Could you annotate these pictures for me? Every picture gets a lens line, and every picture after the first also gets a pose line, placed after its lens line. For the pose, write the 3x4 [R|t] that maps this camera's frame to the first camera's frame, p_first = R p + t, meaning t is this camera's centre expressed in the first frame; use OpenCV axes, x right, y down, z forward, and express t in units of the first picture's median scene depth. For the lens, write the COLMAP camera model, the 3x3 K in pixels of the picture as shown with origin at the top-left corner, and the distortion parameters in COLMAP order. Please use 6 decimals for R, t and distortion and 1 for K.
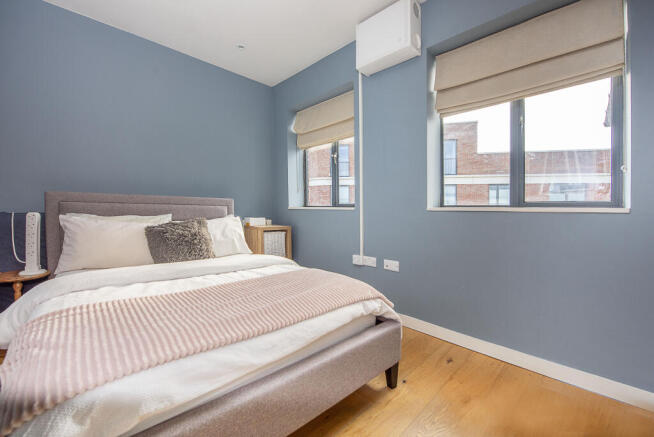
lens RADIAL K [[266.3, 0, 327.0], [0, 266.3, 218.5], [0, 0, 1]] dist [0.000111, -0.000067]
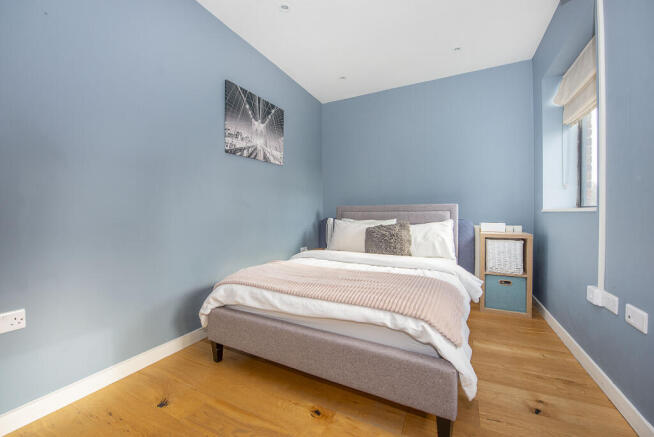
lens RADIAL K [[270.2, 0, 339.4], [0, 270.2, 220.9], [0, 0, 1]] dist [-0.001959, -0.000552]
pose [[0.333695, 0.002605, -0.942677, 0.537742], [-0.013997, 0.999900, -0.002192, -0.000397], [0.942577, 0.013926, 0.333698, 0.288890]]
